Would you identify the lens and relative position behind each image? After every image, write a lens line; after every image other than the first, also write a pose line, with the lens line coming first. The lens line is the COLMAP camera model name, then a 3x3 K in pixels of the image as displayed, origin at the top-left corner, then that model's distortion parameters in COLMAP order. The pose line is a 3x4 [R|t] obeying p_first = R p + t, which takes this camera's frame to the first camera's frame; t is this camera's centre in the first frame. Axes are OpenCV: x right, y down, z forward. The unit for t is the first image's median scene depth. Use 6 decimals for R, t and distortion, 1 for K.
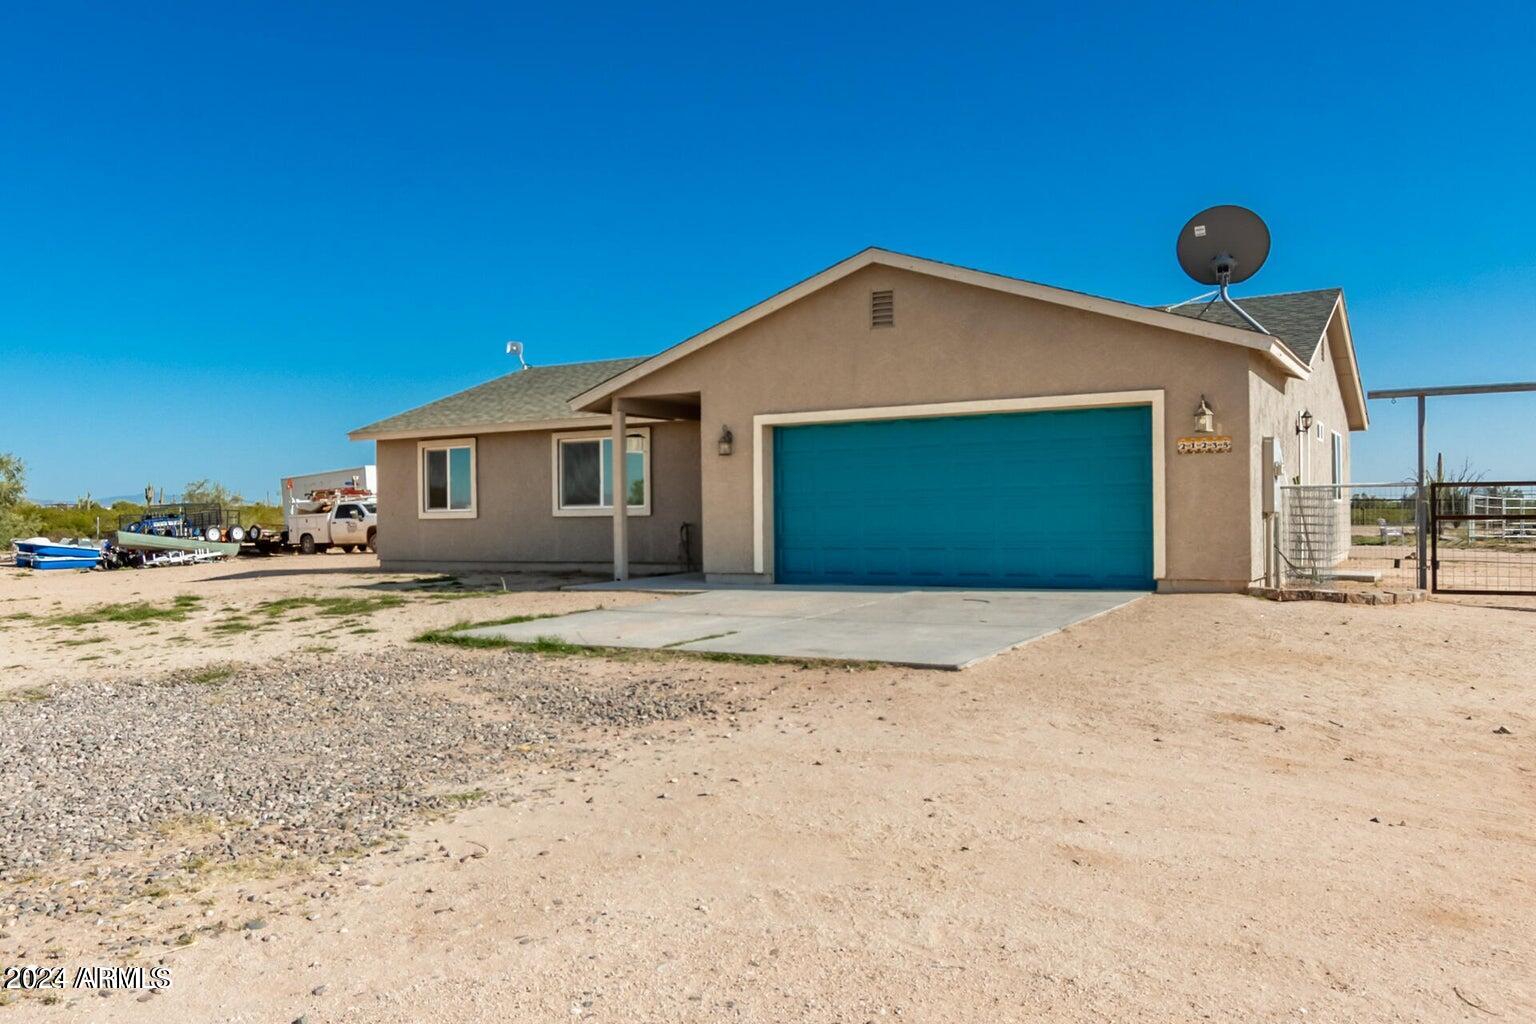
lens RADIAL K [[1140.1, 0, 762.1], [0, 1140.1, 509.1], [0, 0, 1]] dist [0.009572, 0.000240]
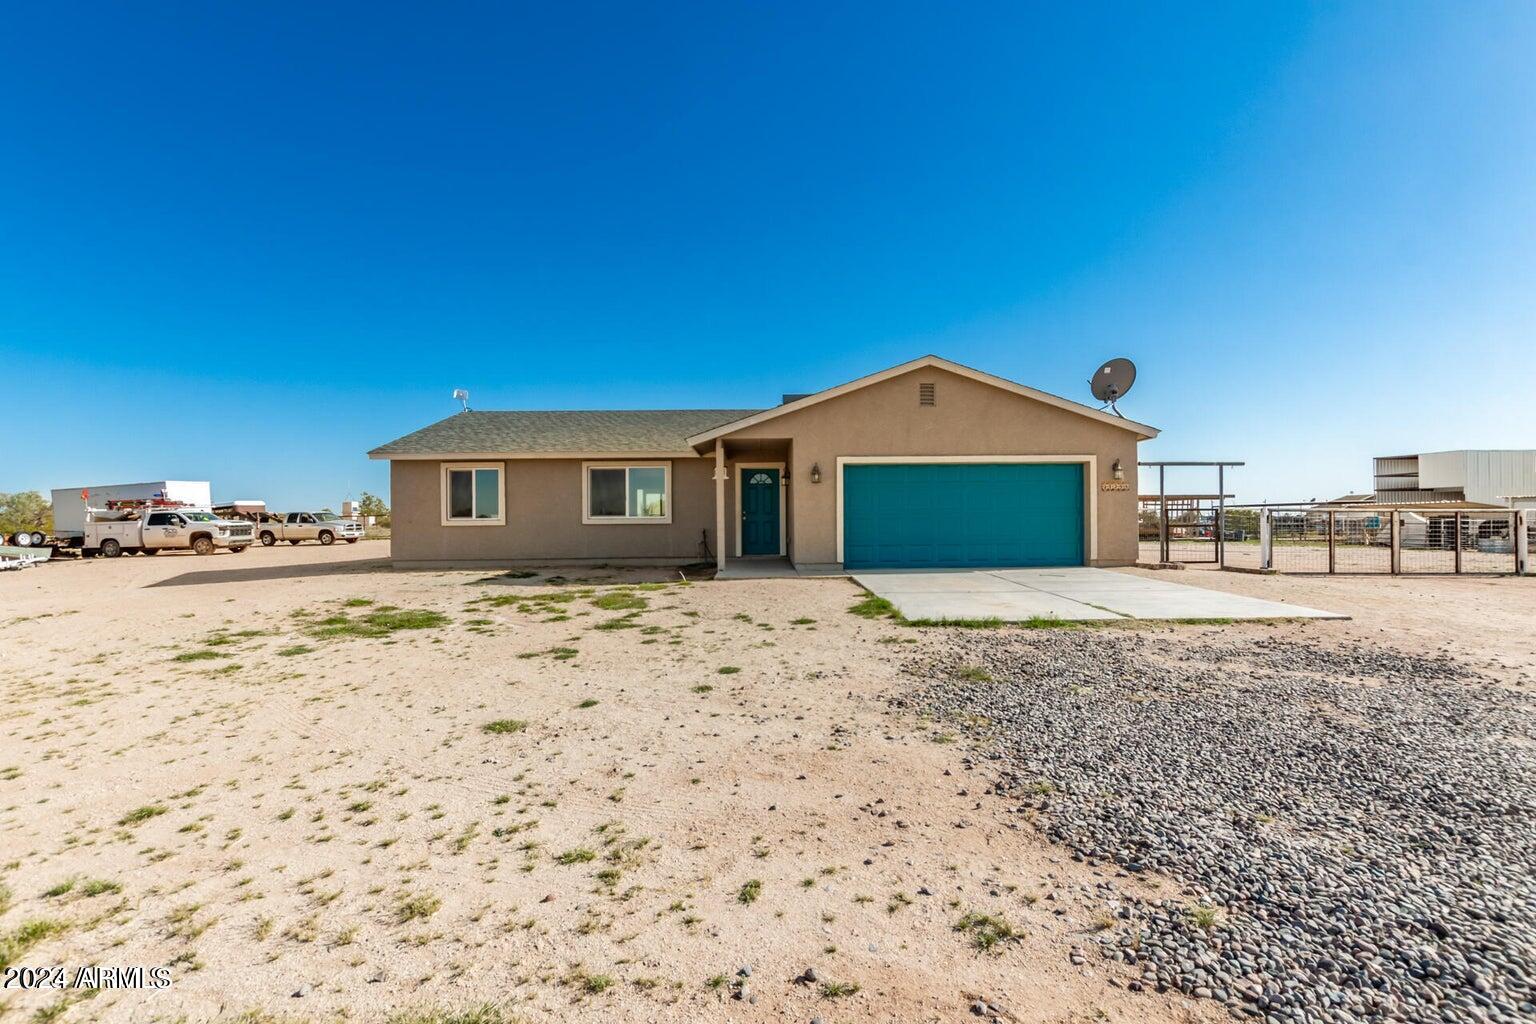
lens RADIAL K [[665.6, 0, 778.9], [0, 665.6, 515.8], [0, 0, 1]] dist [0.001957, 0.000264]
pose [[0.857700, 0.009298, 0.514066, -0.397978], [-0.005500, 0.999945, -0.008911, 0.002366], [-0.514121, 0.004816, 0.857704, 0.224839]]
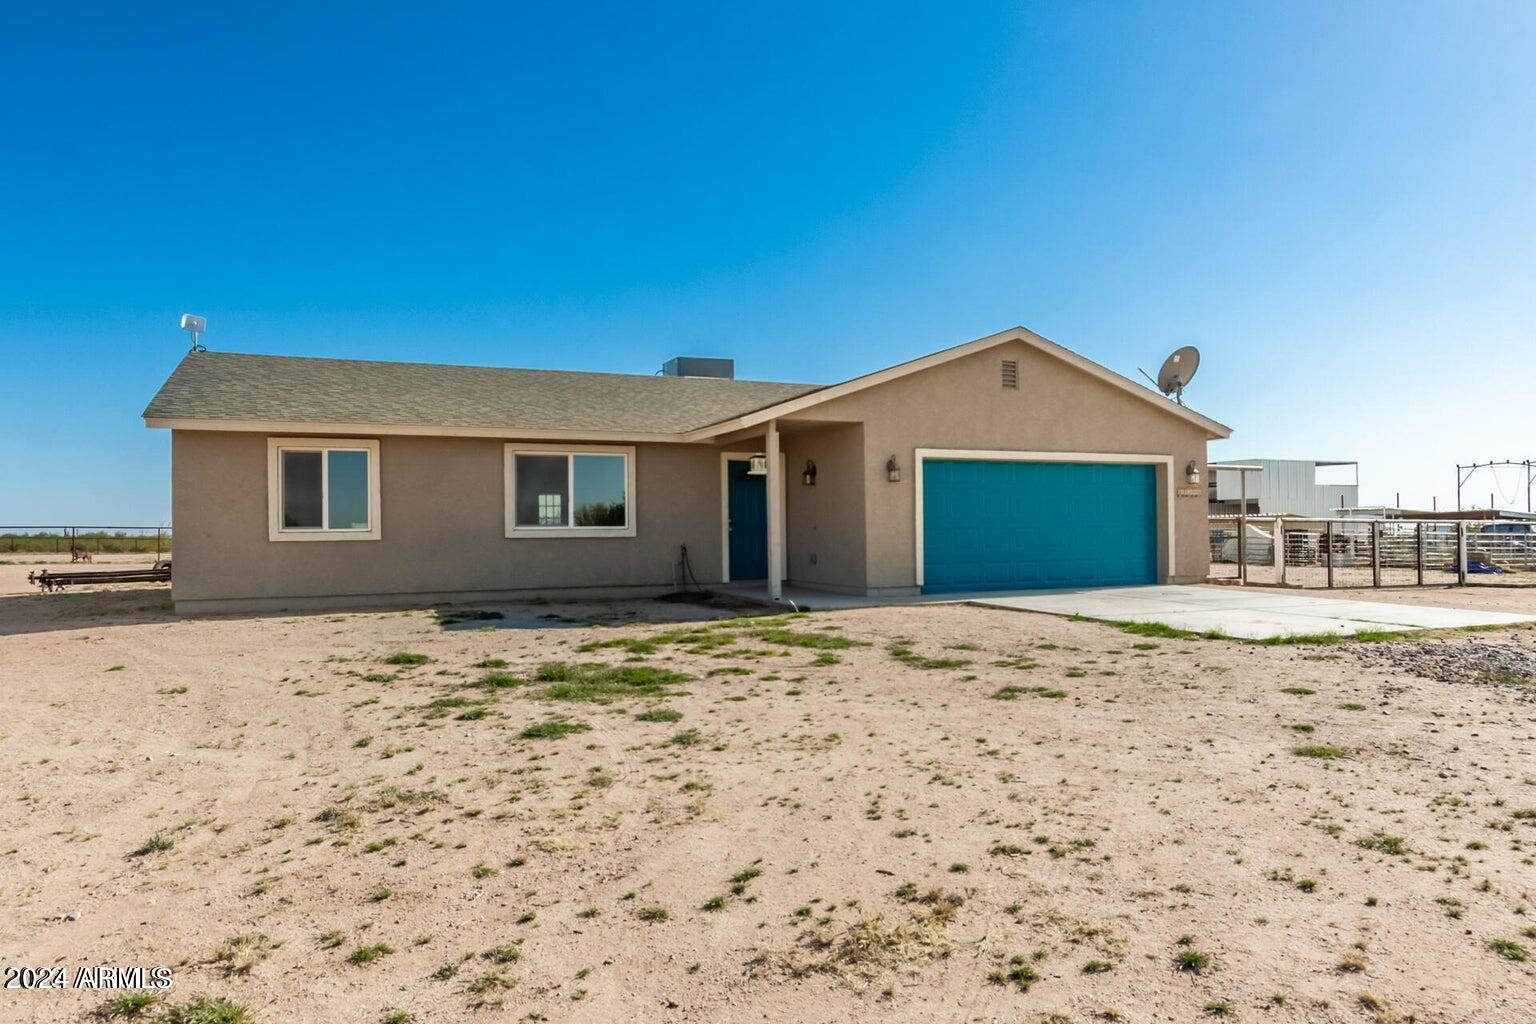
lens RADIAL K [[961.5, 0, 766.4], [0, 961.5, 518.1], [0, 0, 1]] dist [0.003768, 0.001189]
pose [[0.612627, 0.019707, 0.790127, -0.664090], [-0.001401, 0.999715, -0.023848, 0.008769], [-0.790371, 0.013503, 0.612479, 0.402782]]
